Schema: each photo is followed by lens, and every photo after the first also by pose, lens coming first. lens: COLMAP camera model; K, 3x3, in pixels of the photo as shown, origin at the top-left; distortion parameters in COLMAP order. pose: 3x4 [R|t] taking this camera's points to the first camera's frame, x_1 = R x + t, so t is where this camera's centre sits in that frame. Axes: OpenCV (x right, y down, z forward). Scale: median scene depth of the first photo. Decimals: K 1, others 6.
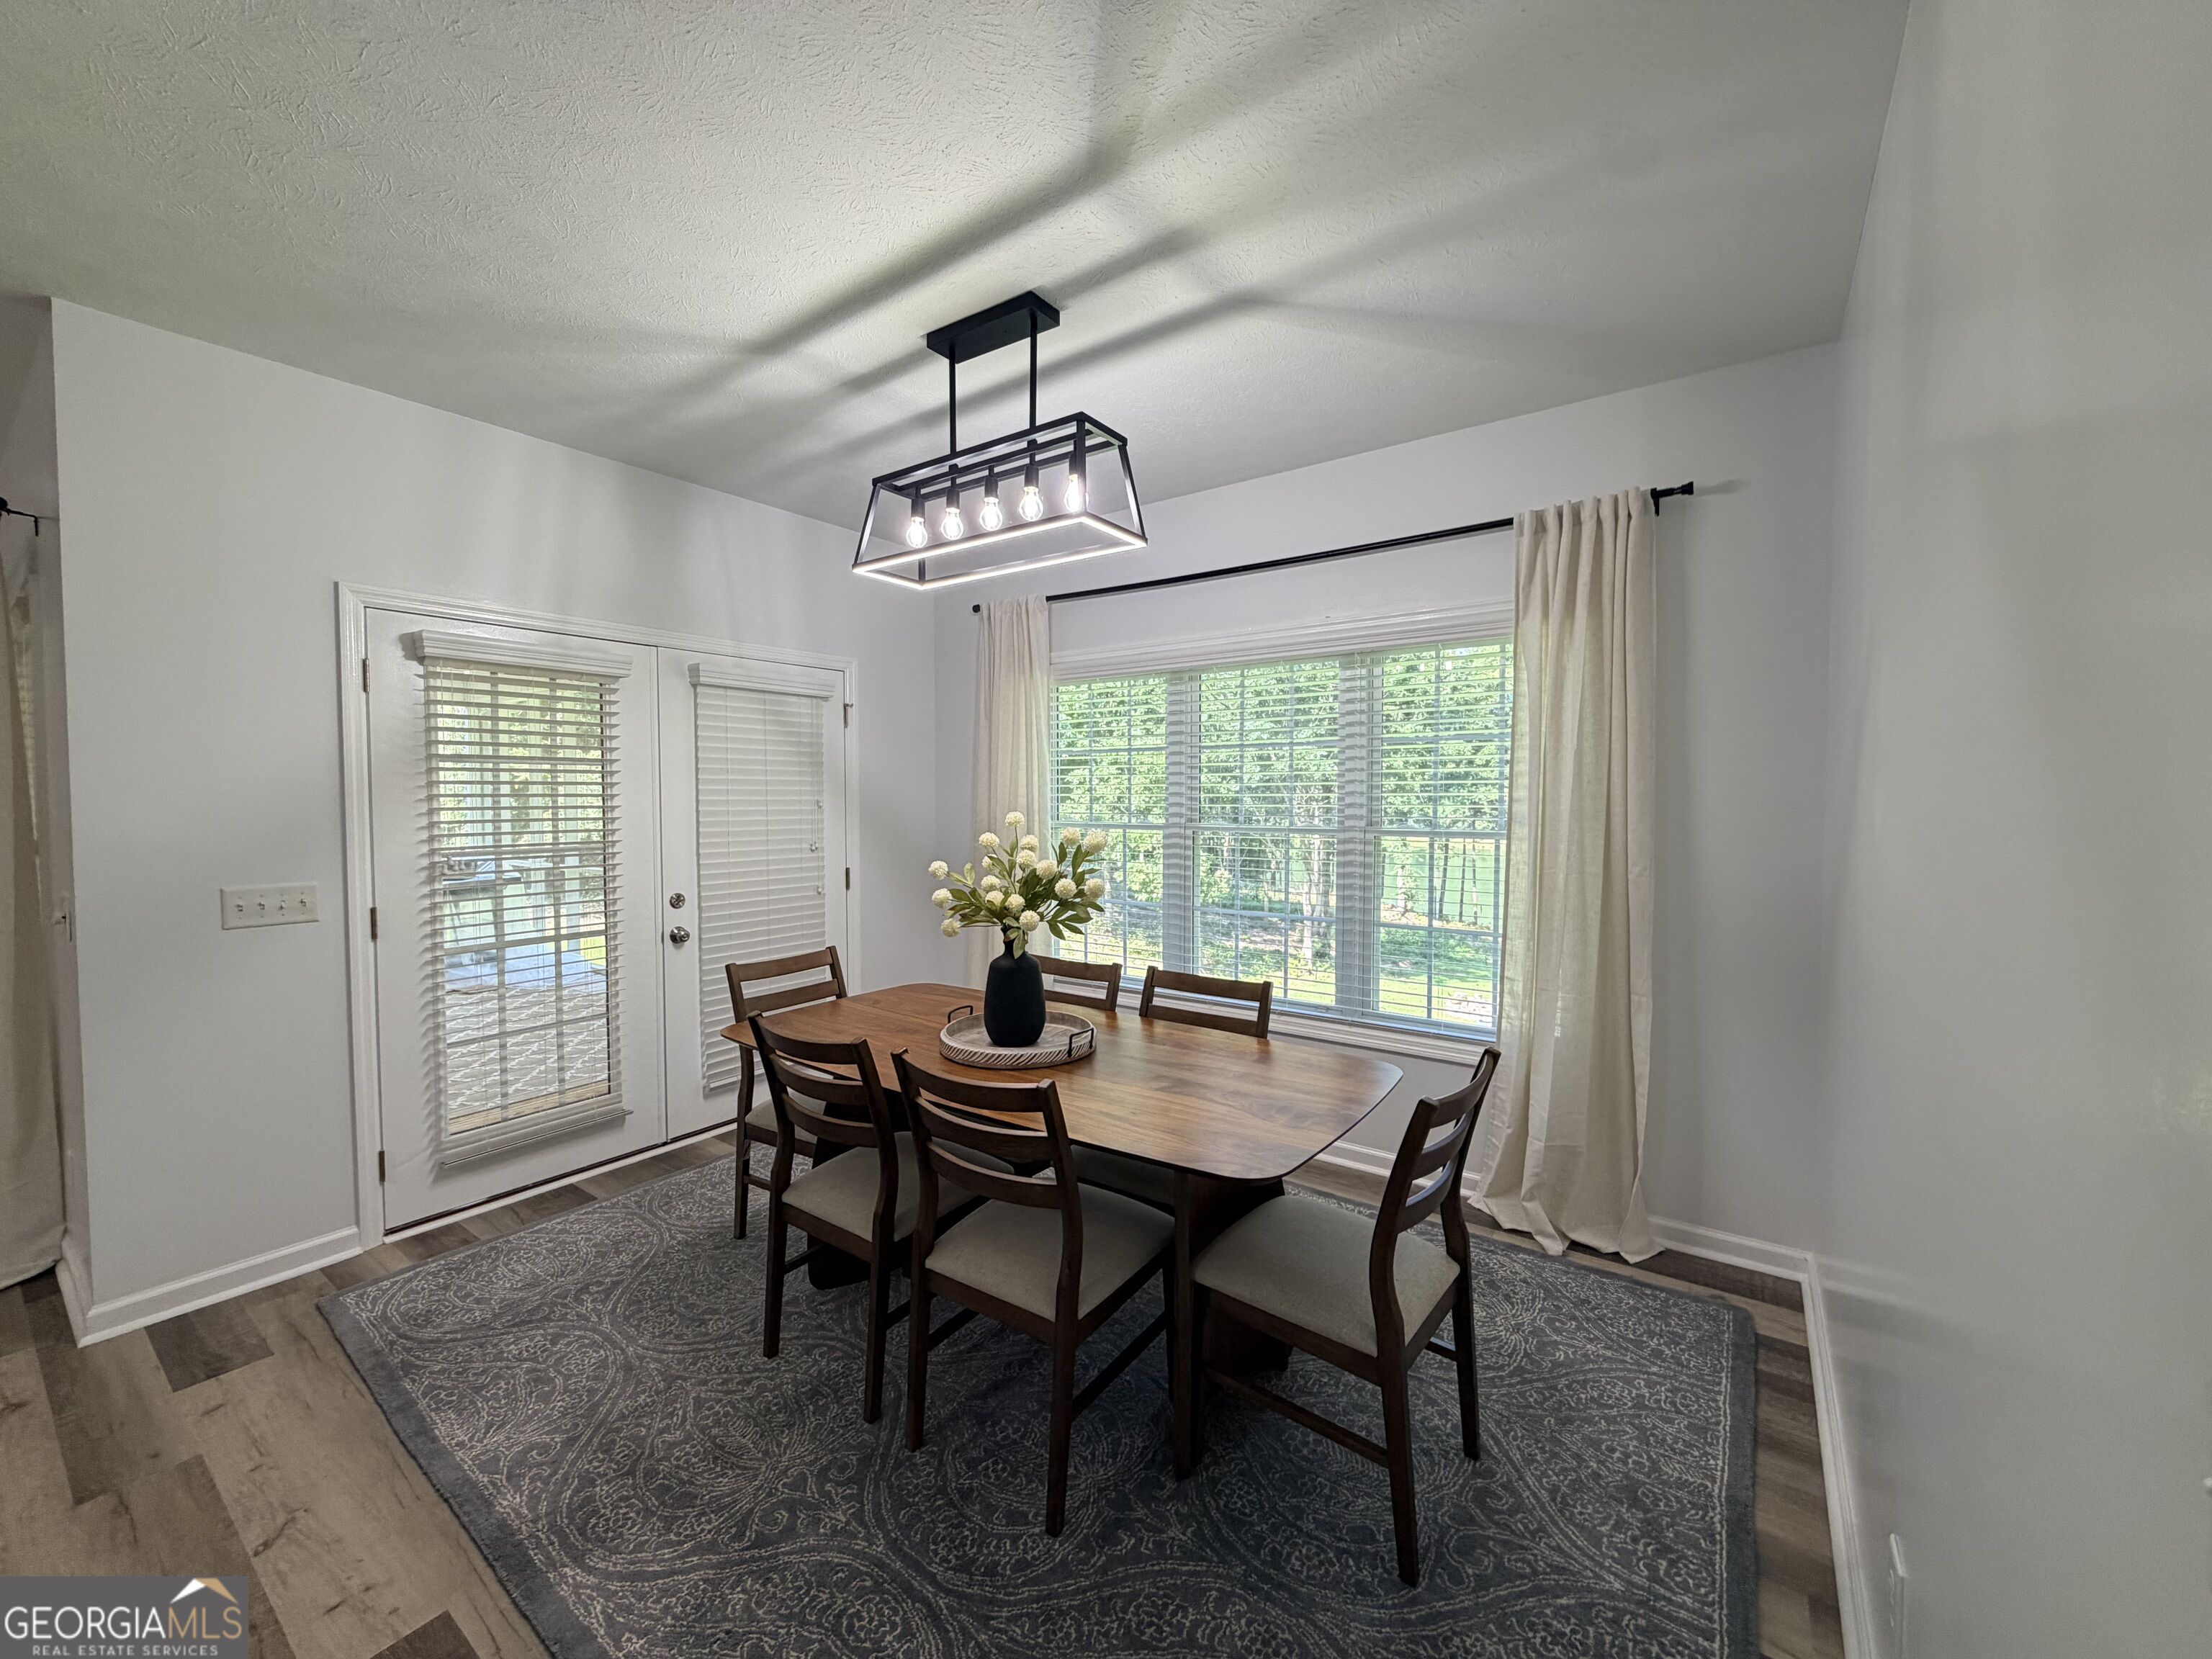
lens RADIAL K [[878.7, 0, 1106.5], [0, 878.7, 831.9], [0, 0, 1]] dist [-0.000251, -0.000623]
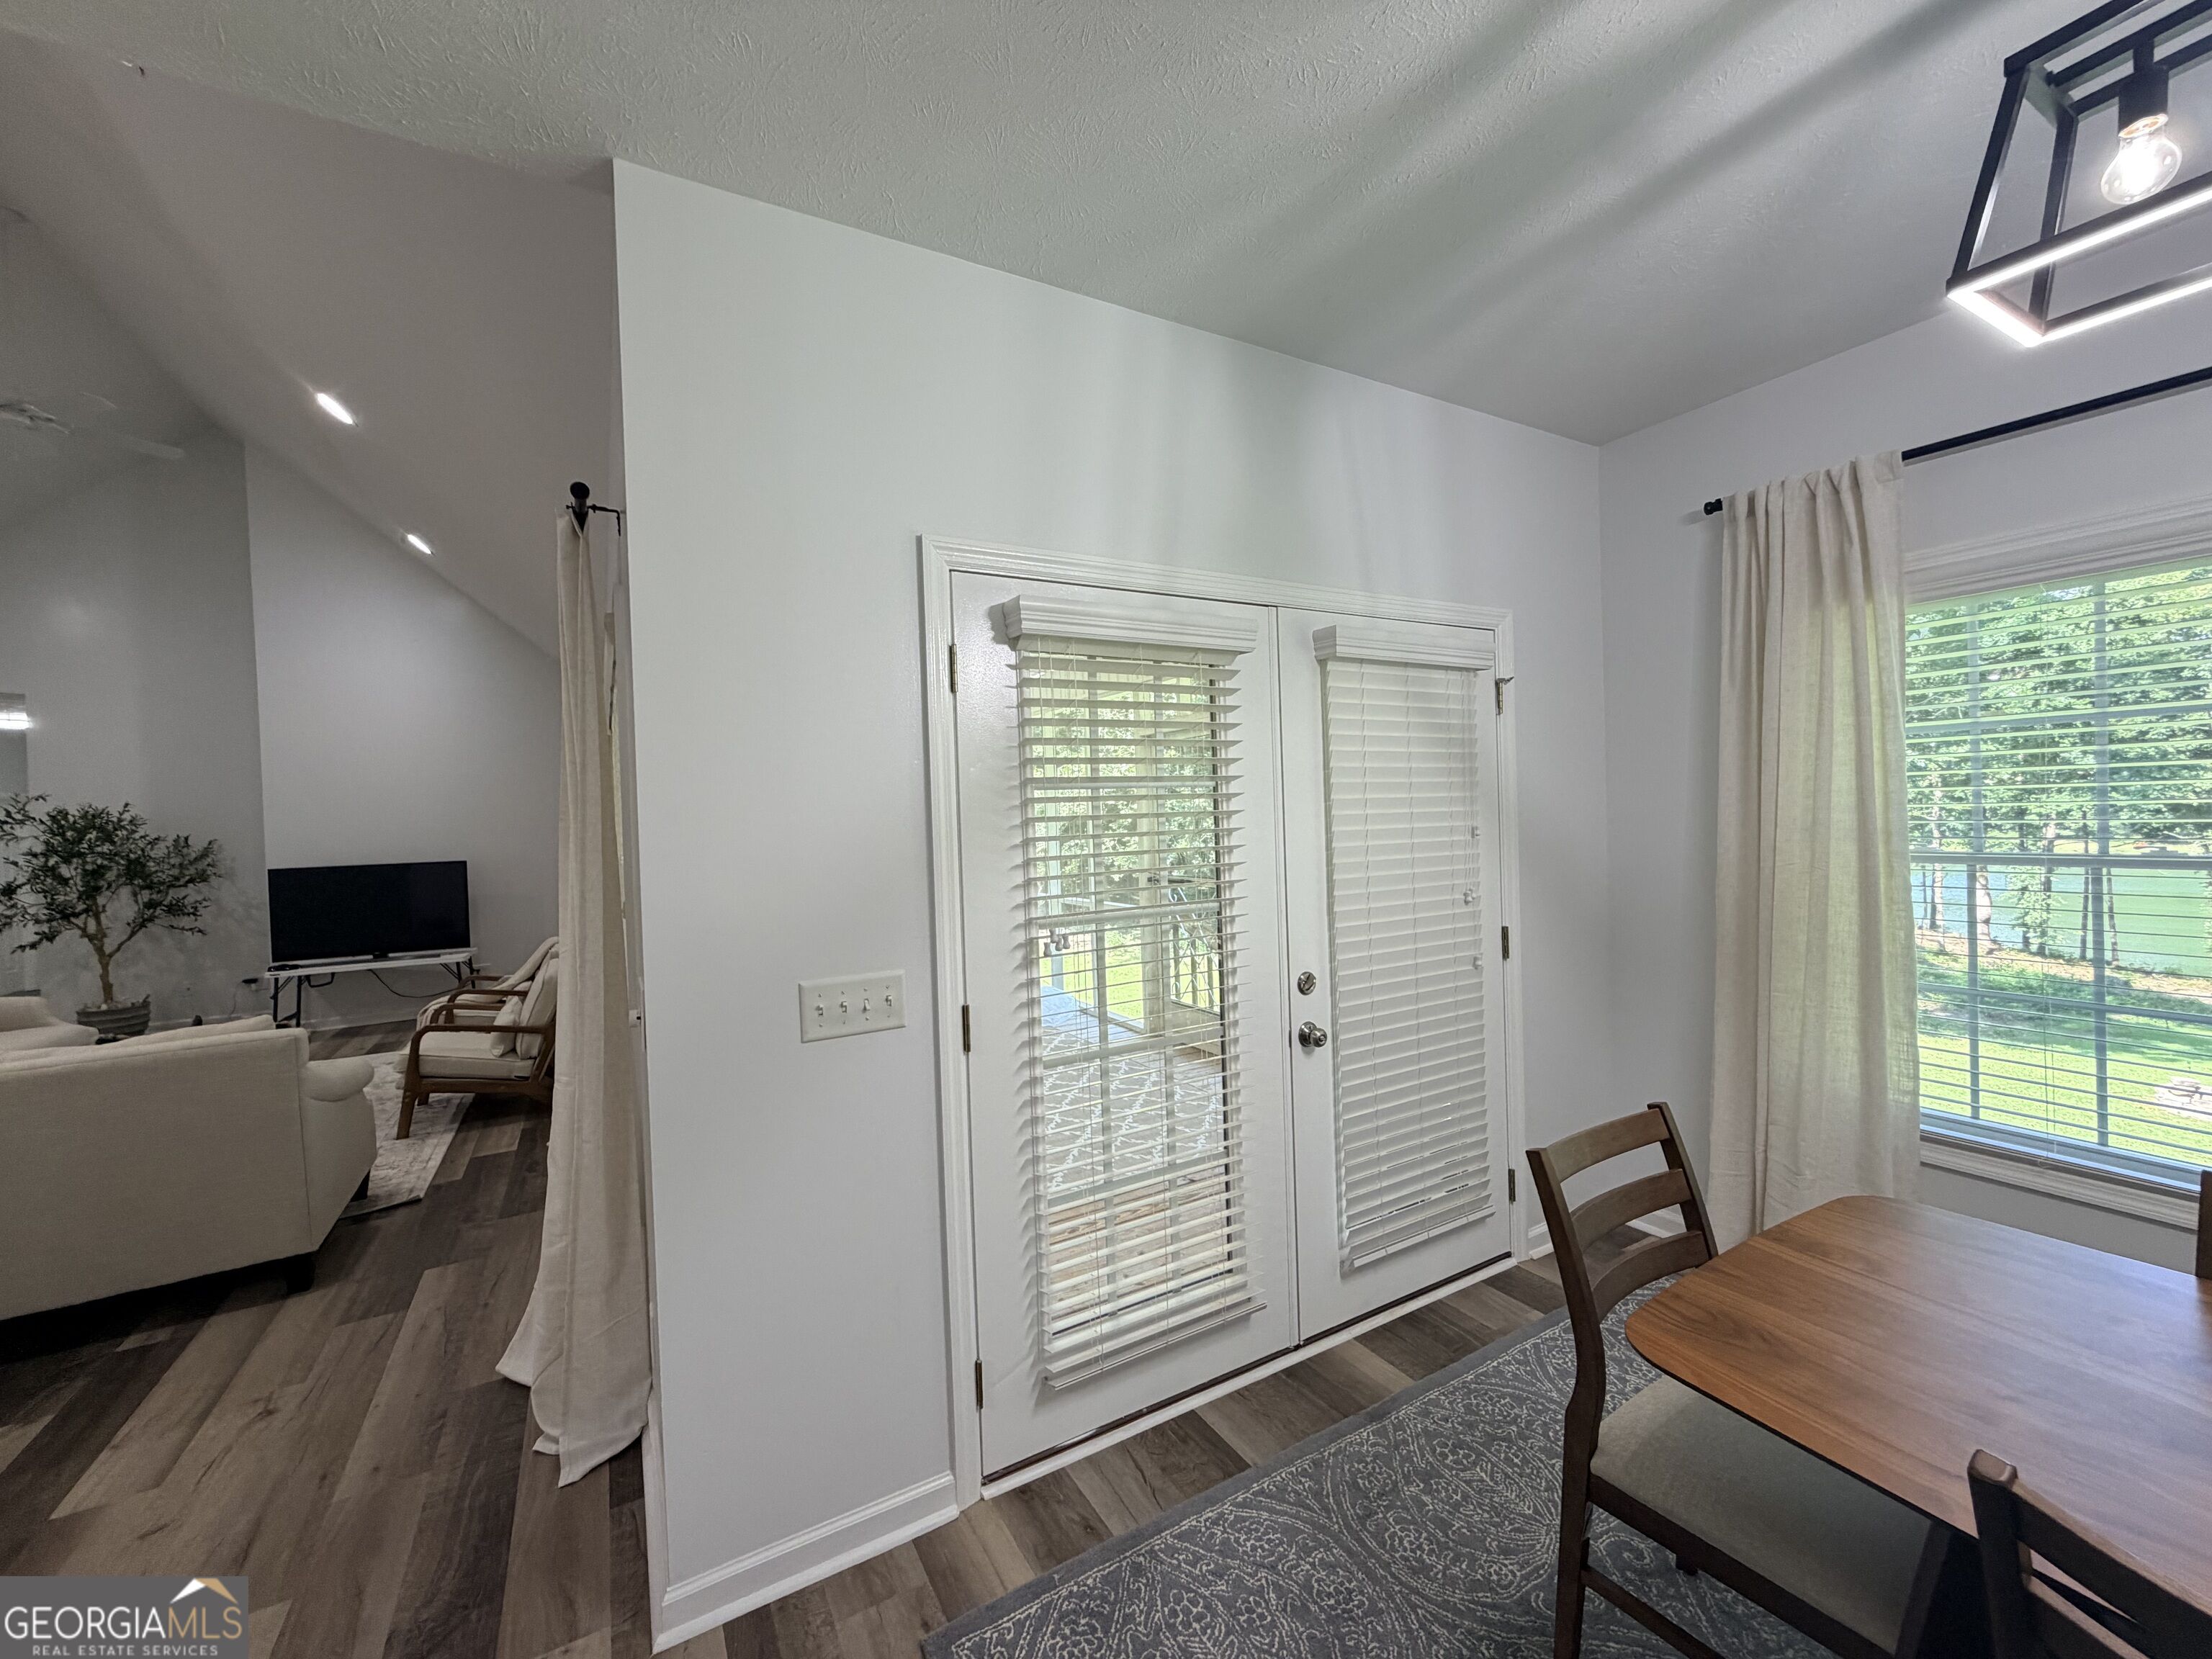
lens RADIAL K [[878.7, 0, 1107.1], [0, 878.7, 833.0], [0, 0, 1]] dist [-0.000251, -0.000623]
pose [[0.912347, -0.021843, -0.408835, -0.402253], [0.016269, 0.999721, -0.017108, -0.031216], [0.409095, 0.008958, 0.912448, 0.373520]]
